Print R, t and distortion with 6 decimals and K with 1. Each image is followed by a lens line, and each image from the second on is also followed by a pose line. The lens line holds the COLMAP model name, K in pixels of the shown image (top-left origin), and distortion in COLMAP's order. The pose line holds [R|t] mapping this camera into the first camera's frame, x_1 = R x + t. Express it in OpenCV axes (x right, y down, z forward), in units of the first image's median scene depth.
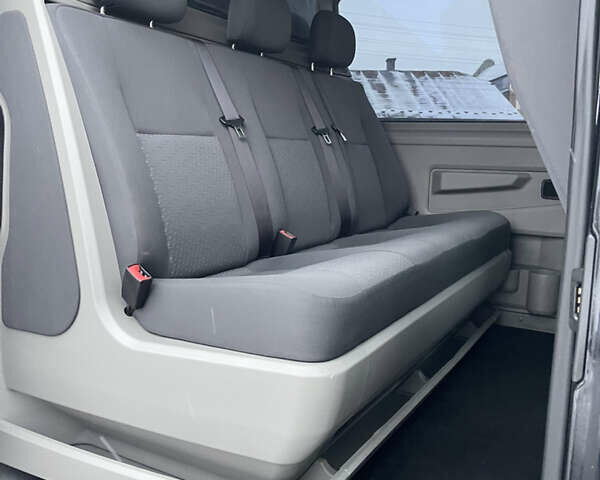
lens RADIAL K [[593.7, 0, 300.0], [0, 593.7, 260.2], [0, 0, 1]] dist [-0.004731, -0.001894]
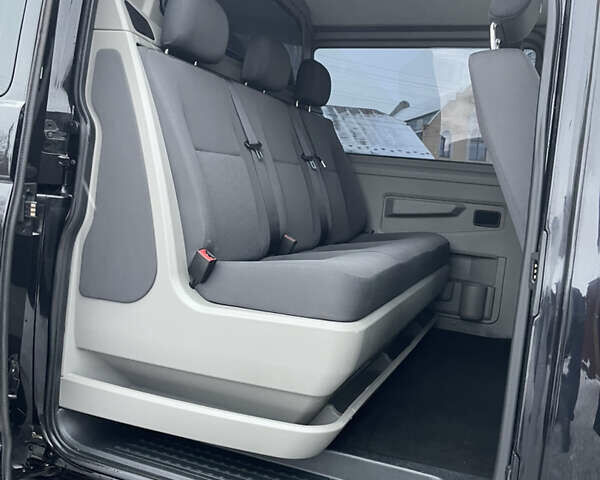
lens RADIAL K [[593.7, 0, 300.0], [0, 593.7, 260.2], [0, 0, 1]] dist [-0.004731, -0.001894]
pose [[0.988244, 0.048360, 0.145038, -0.129801], [-0.041982, 0.998026, -0.046717, 0.043333], [-0.147010, 0.040079, 0.988323, -0.168778]]
